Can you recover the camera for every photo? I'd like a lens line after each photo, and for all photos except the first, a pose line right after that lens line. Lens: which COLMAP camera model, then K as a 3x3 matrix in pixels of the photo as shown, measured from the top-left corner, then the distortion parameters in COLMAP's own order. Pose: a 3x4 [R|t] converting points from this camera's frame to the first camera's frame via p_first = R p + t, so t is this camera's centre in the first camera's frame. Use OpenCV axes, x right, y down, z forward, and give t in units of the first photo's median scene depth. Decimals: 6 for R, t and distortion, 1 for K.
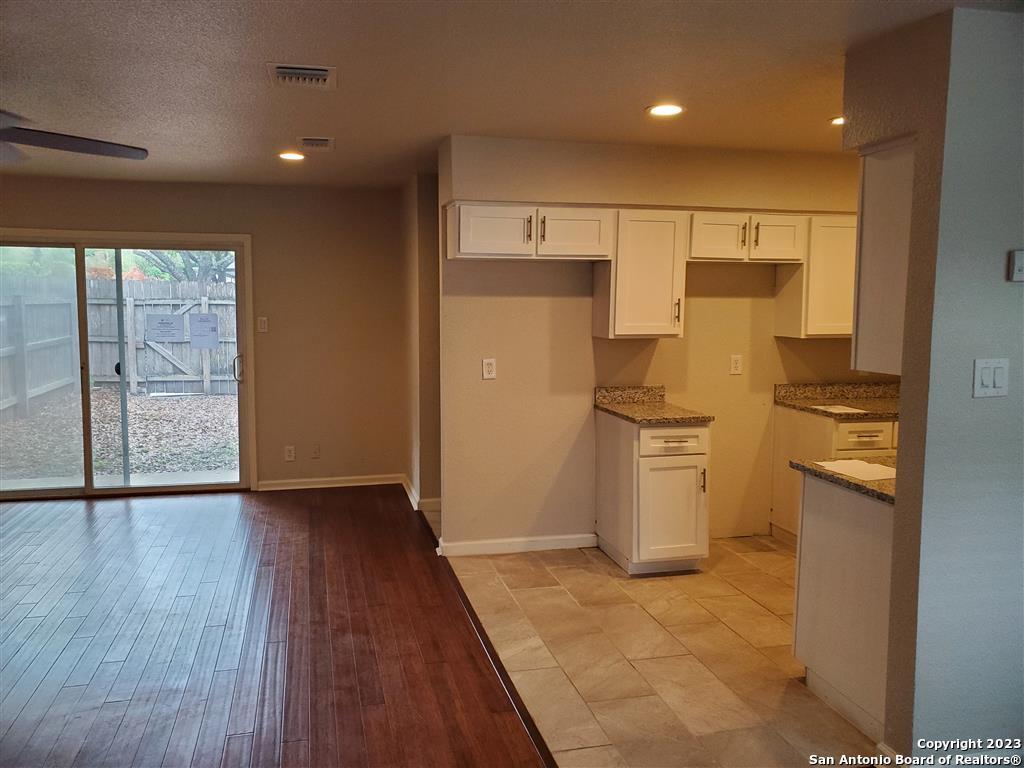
lens RADIAL K [[812.5, 0, 508.2], [0, 812.5, 381.4], [0, 0, 1]] dist [-0.002255, 0.010982]
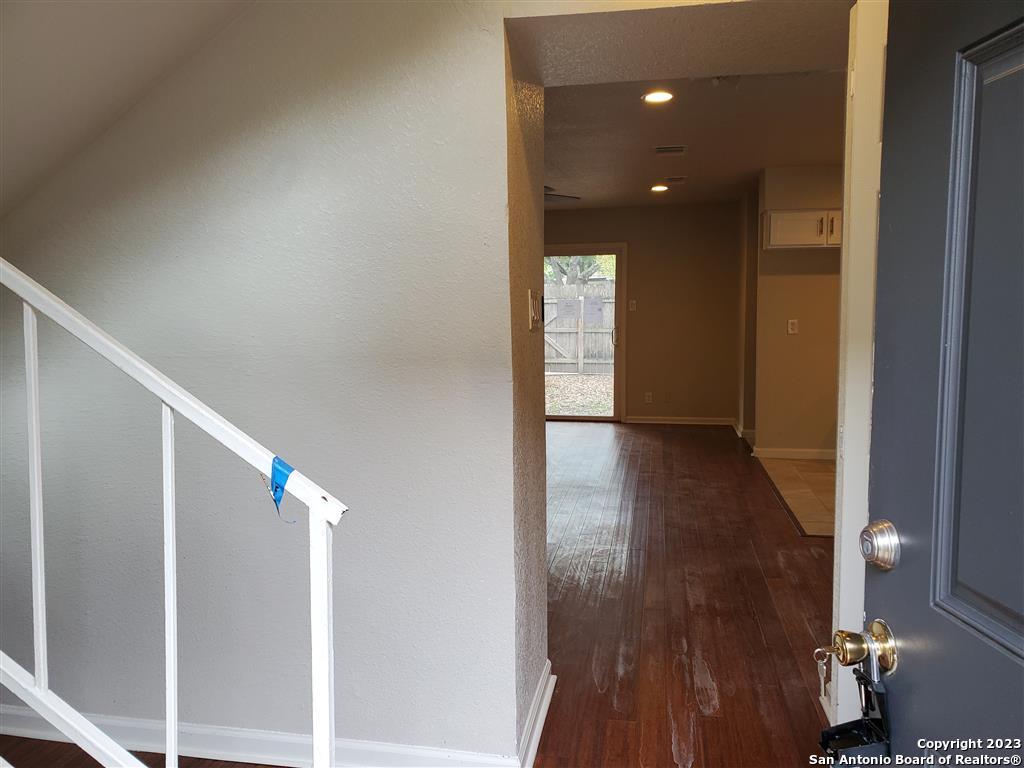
lens RADIAL K [[789.9, 0, 500.9], [0, 789.9, 378.5], [0, 0, 1]] dist [0.030848, -0.002272]
pose [[0.905586, 0.025485, -0.423397, 0.107391], [-0.030404, 0.999526, -0.004867, 0.100089], [0.423072, 0.017281, 0.905931, -0.485365]]
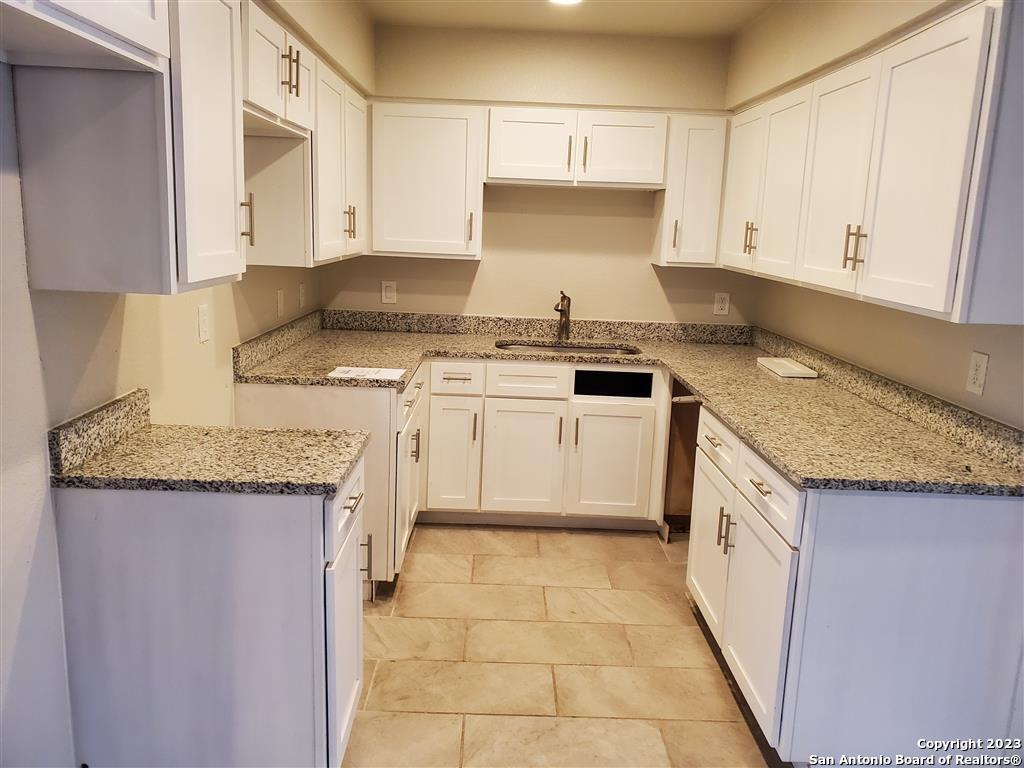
lens RADIAL K [[777.5, 0, 507.8], [0, 777.5, 380.2], [0, 0, 1]] dist [0.090837, -0.183513]
pose [[0.233117, -0.184119, 0.954859, -0.181636], [0.063211, 0.982705, 0.174056, -0.065356], [-0.970392, 0.019782, 0.240724, 0.752755]]
